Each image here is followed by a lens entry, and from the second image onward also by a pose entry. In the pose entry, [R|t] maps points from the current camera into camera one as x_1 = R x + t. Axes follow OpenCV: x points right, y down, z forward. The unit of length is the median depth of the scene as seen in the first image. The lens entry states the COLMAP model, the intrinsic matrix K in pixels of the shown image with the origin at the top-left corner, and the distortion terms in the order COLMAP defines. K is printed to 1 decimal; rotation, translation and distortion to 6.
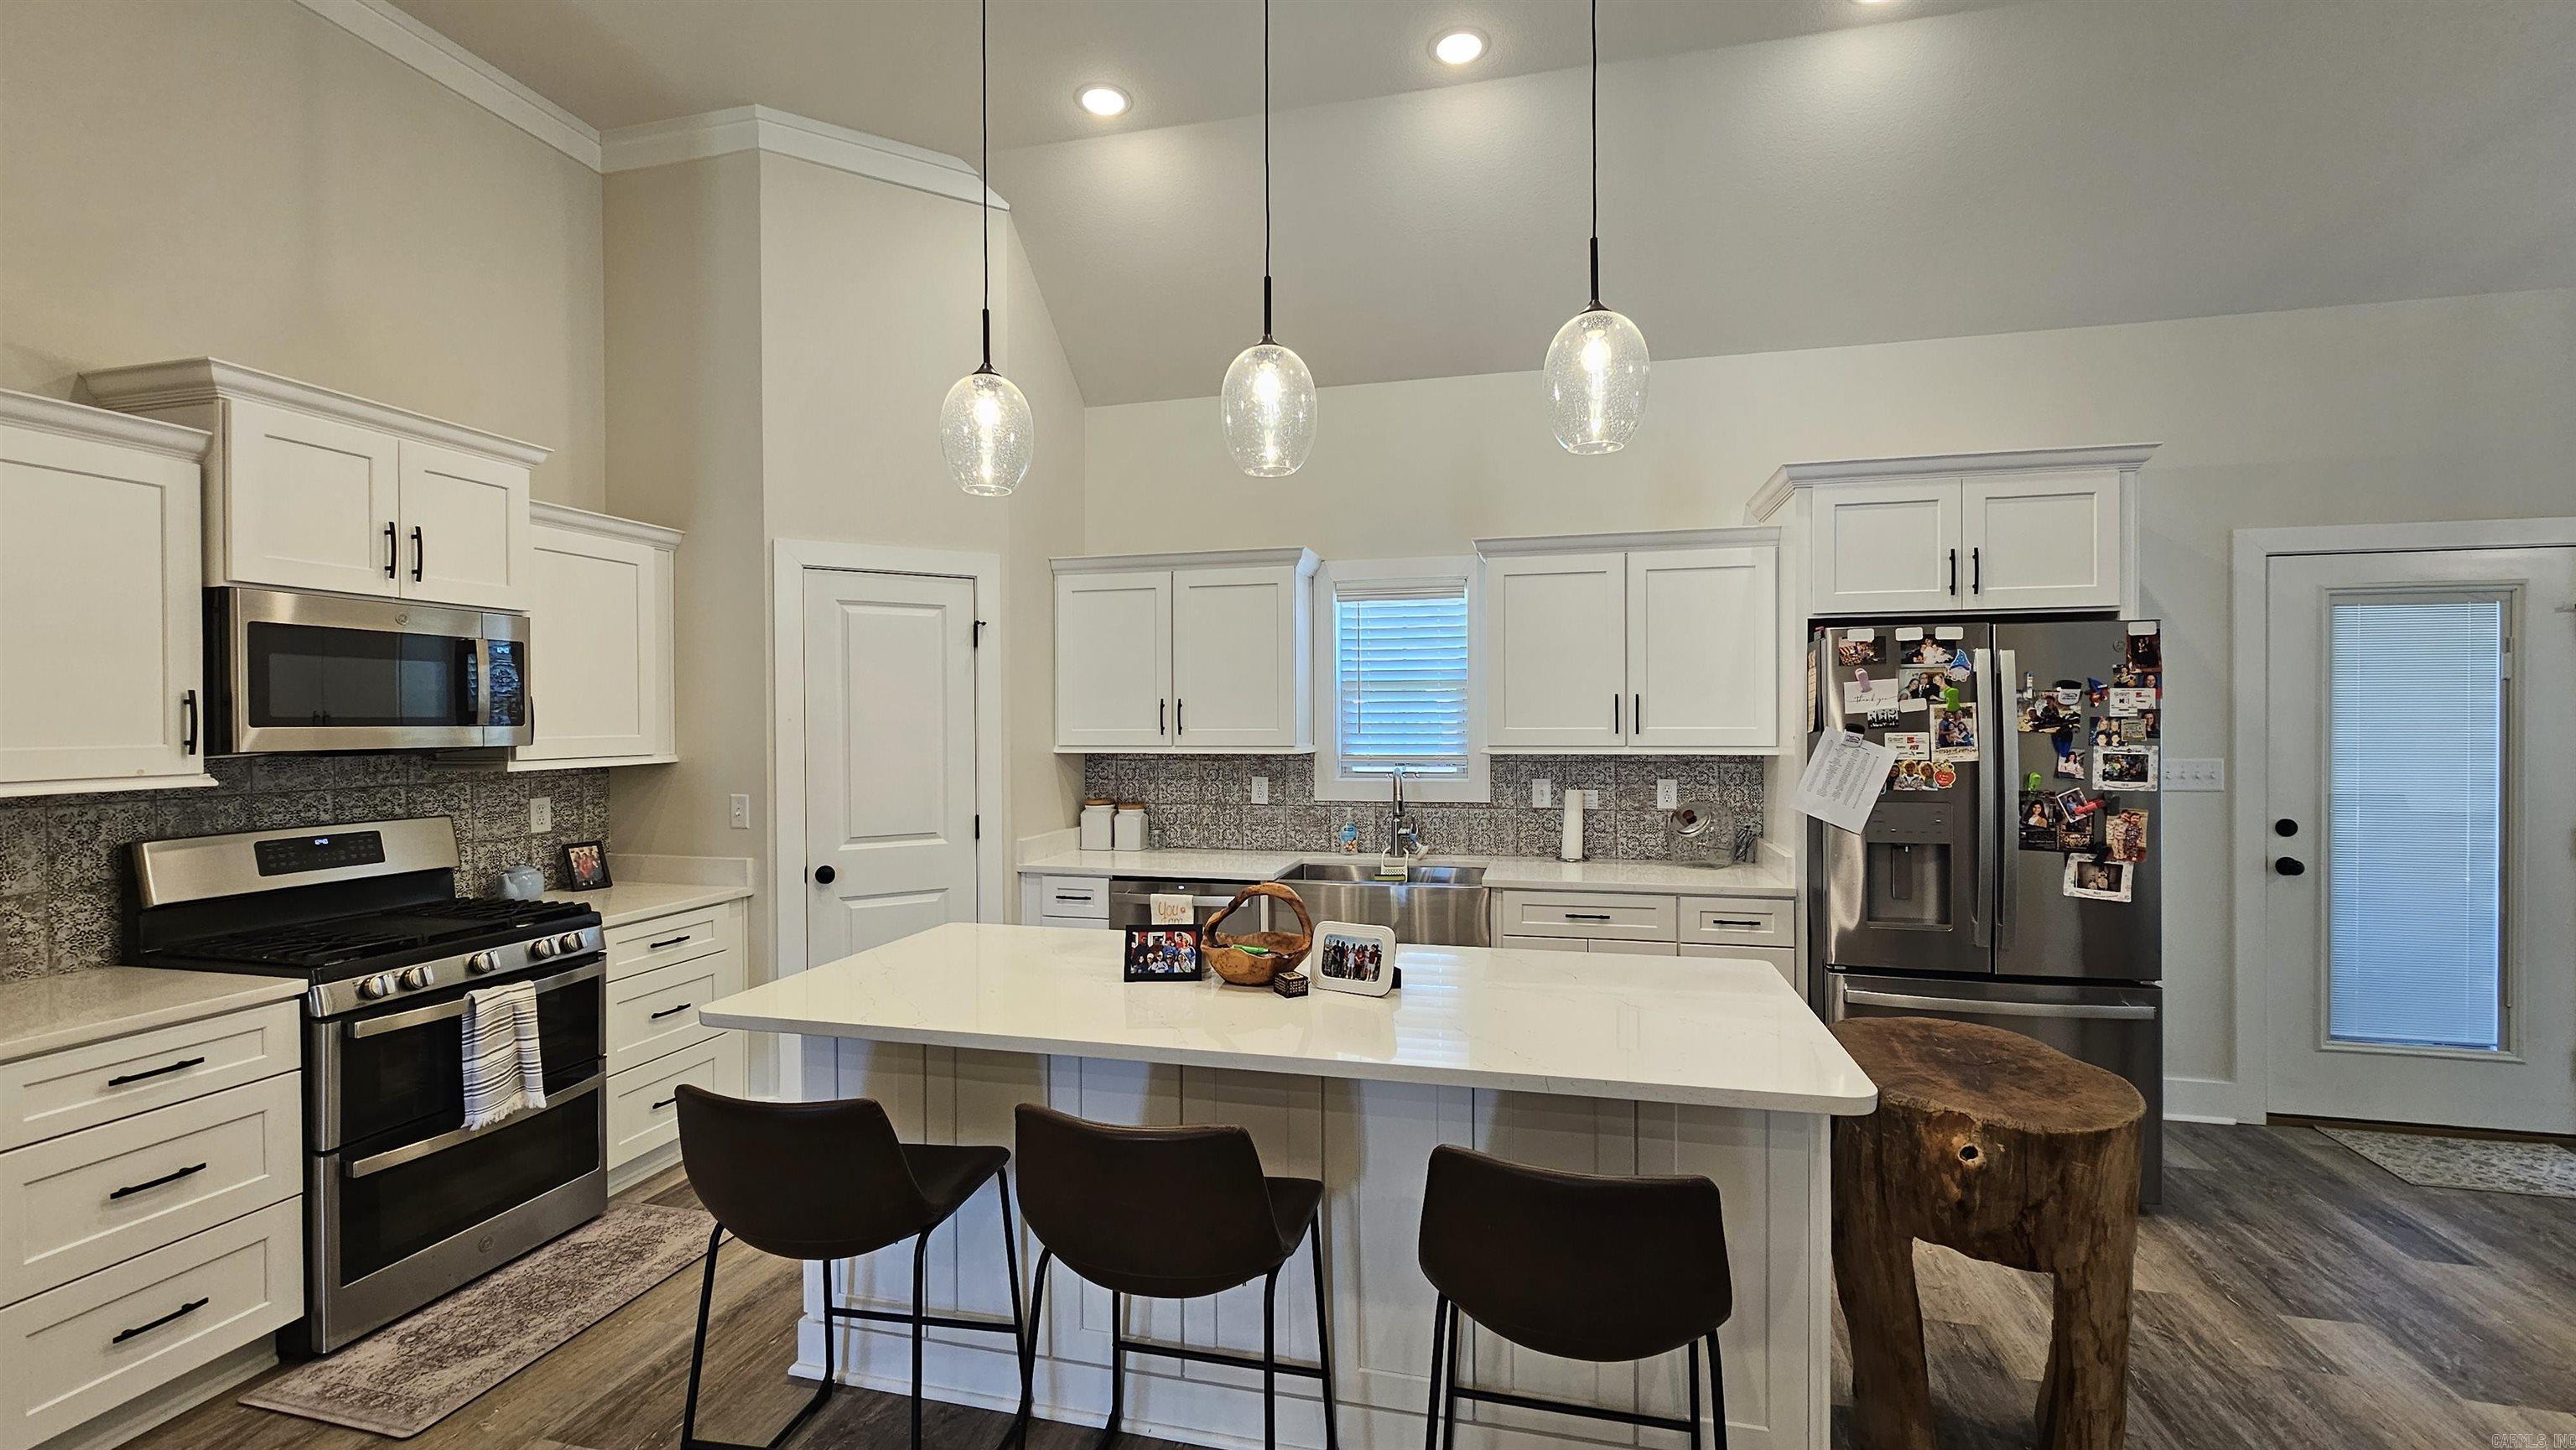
lens RADIAL K [[1051.3, 0, 1298.0], [0, 1051.3, 726.0], [0, 0, 1]] dist [-0.004546, 0.000821]
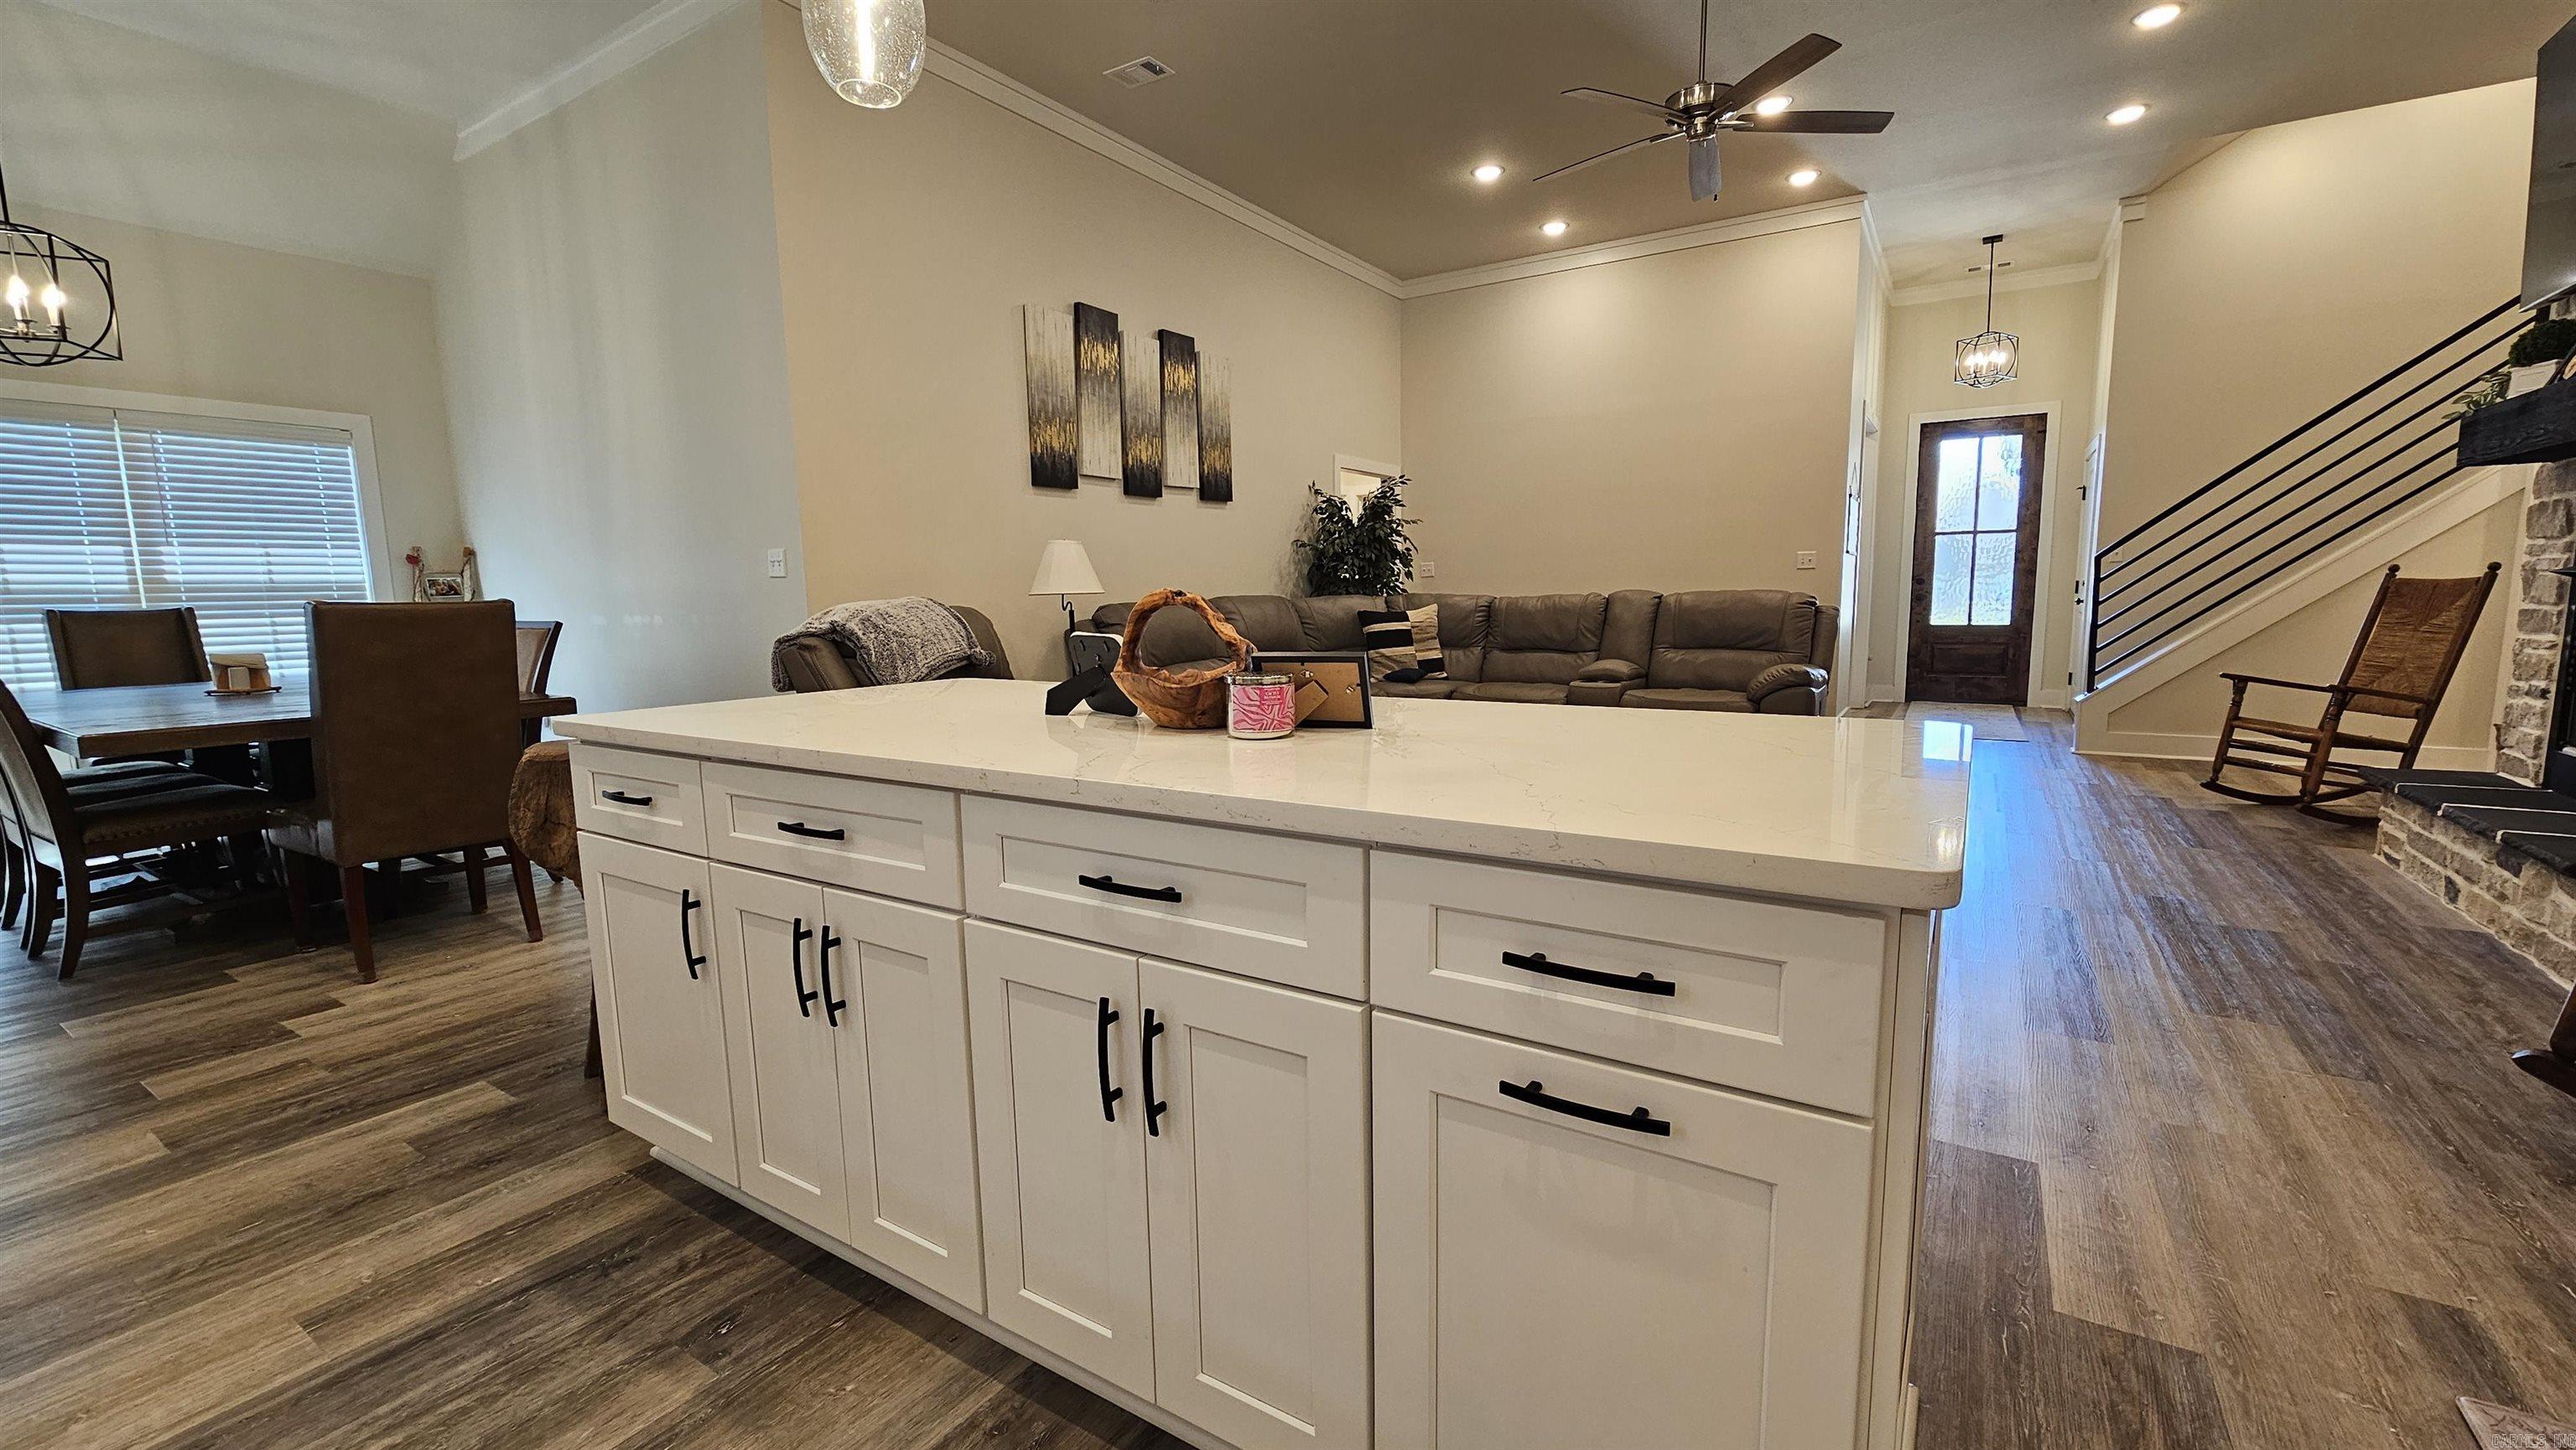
lens RADIAL K [[1051.3, 0, 1300.5], [0, 1051.3, 727.0], [0, 0, 1]] dist [-0.004546, 0.000821]
pose [[-0.947381, -0.021416, 0.319392, -0.244907], [0.023726, 0.990317, 0.136780, 0.107757], [-0.319229, 0.137160, -0.937699, 1.202520]]
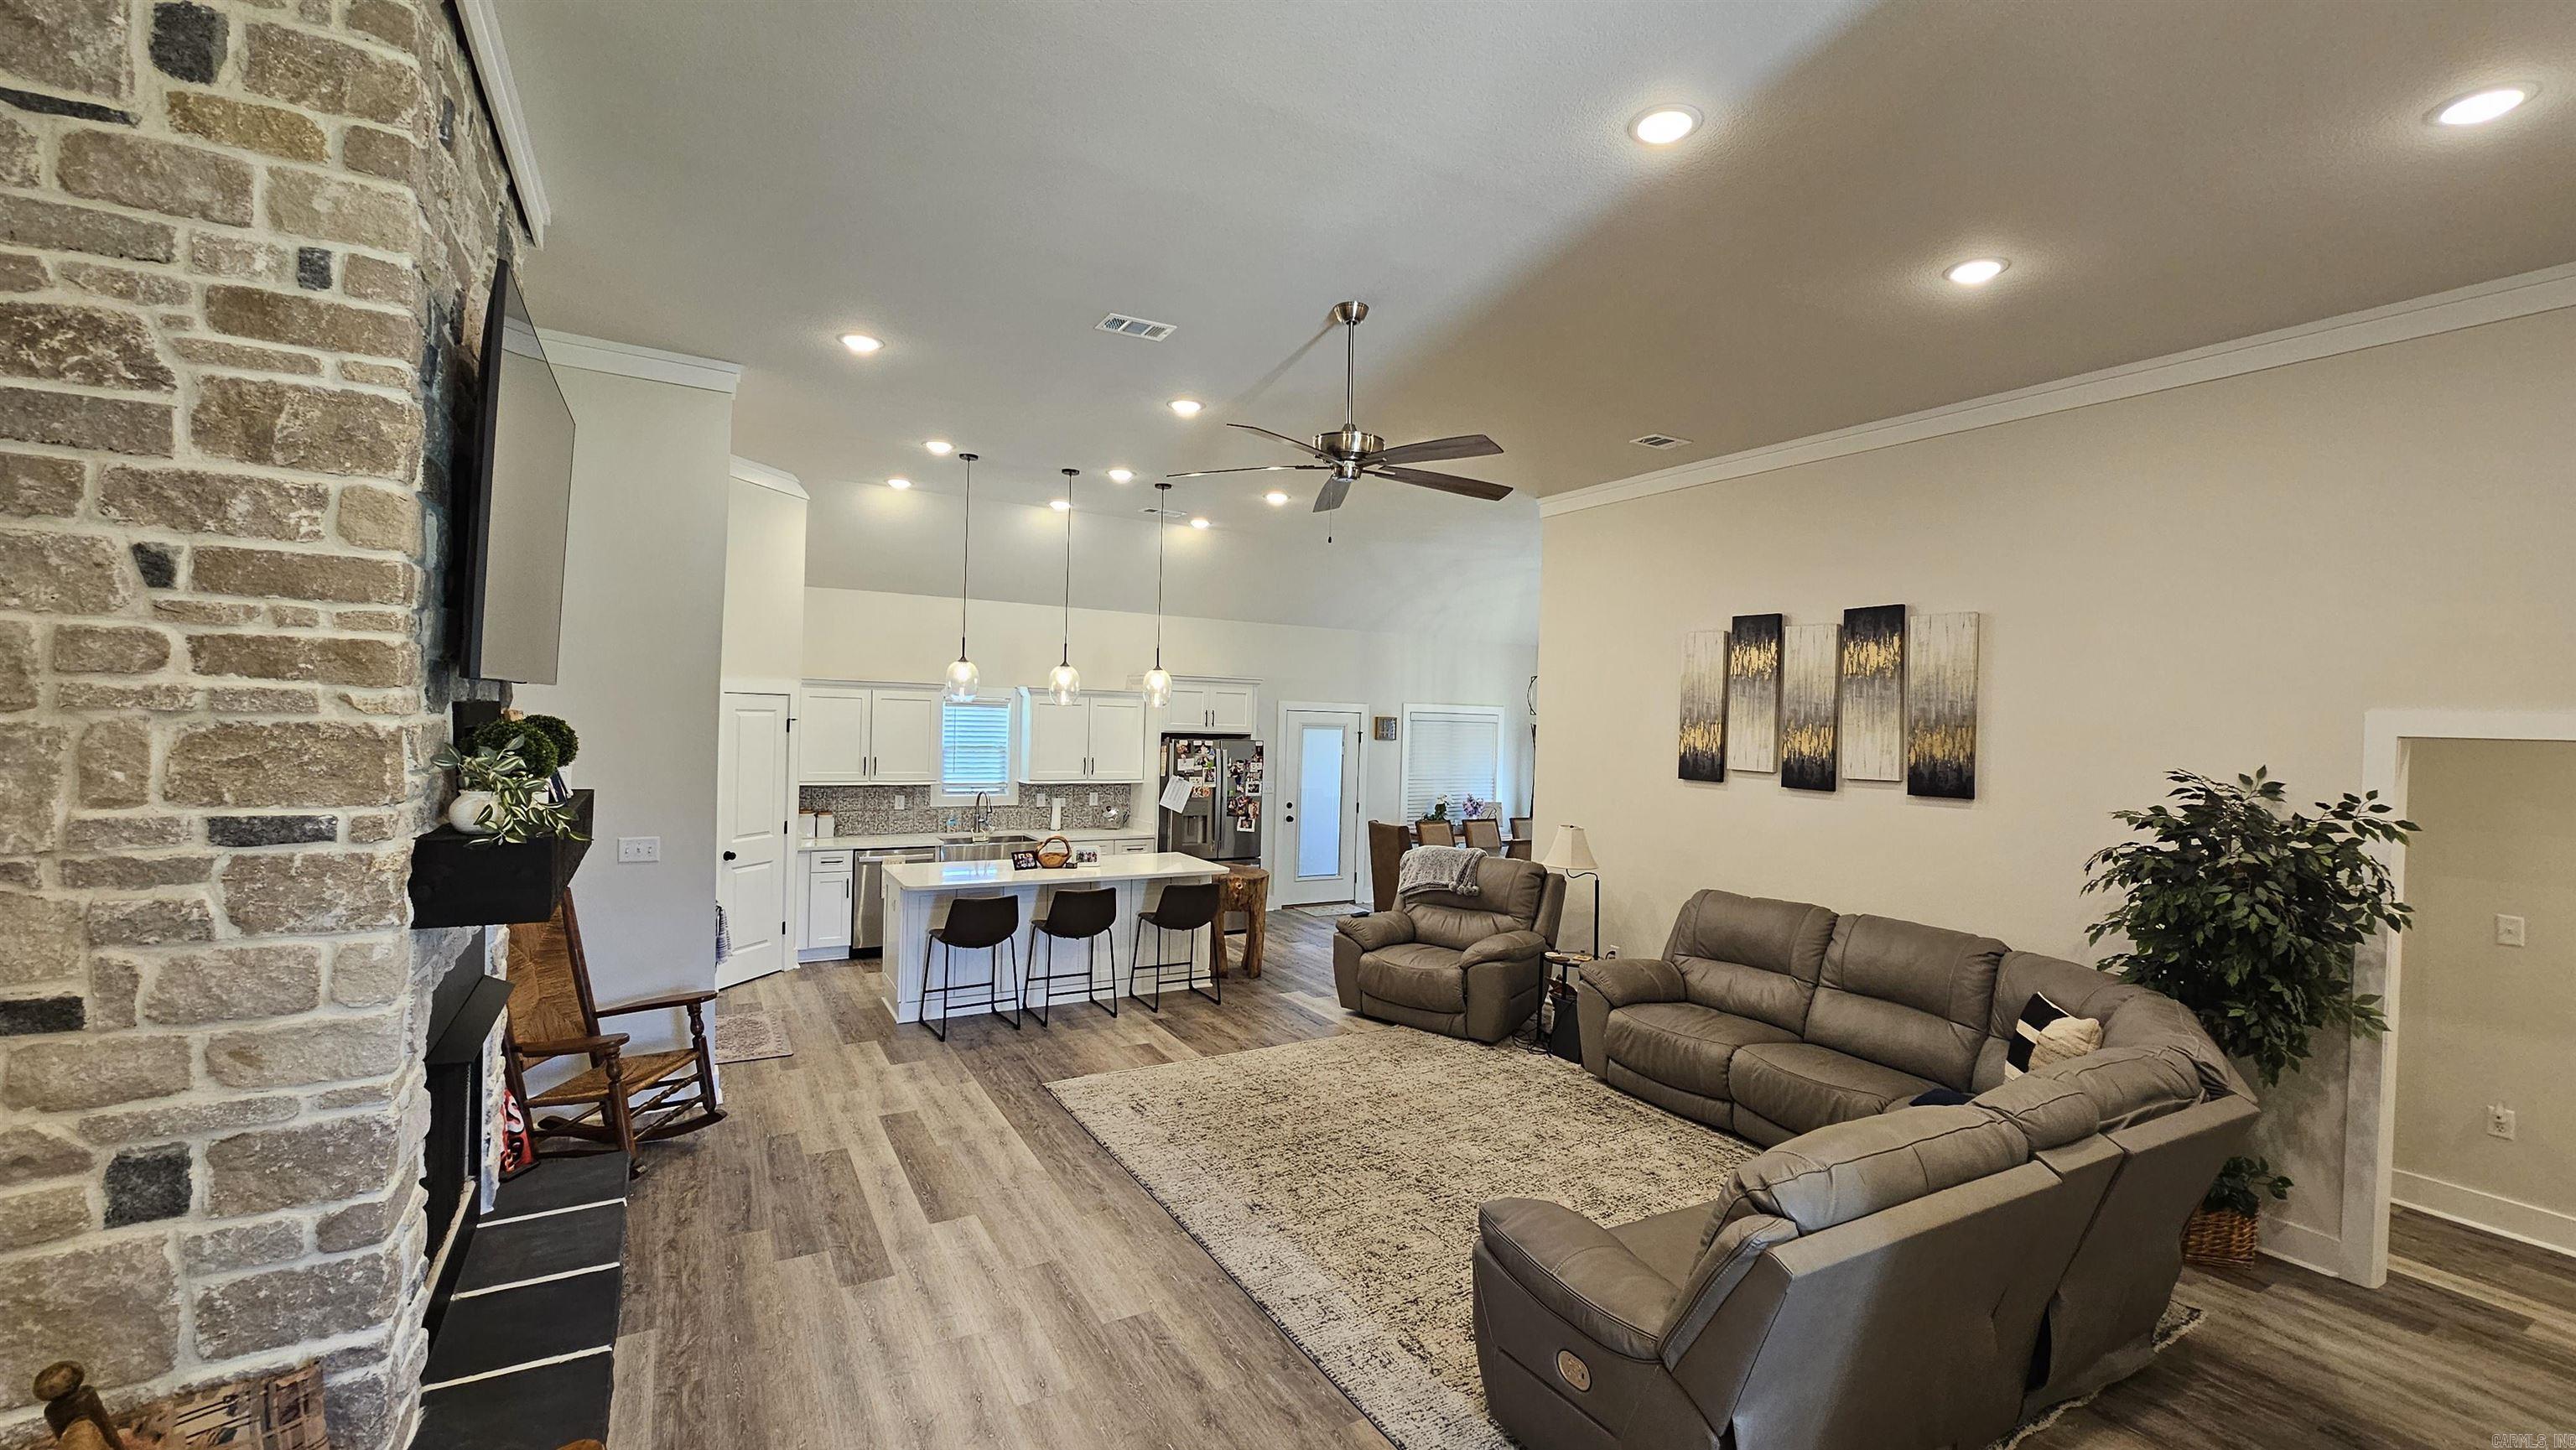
lens RADIAL K [[1051.3, 0, 1301.5], [0, 1051.3, 727.7], [0, 0, 1]] dist [-0.004546, 0.000821]
pose [[0.710361, 0.019035, 0.703580, -1.245769], [-0.027535, 0.999621, 0.000756, -0.139448], [-0.703299, -0.019910, 0.710615, -1.248693]]
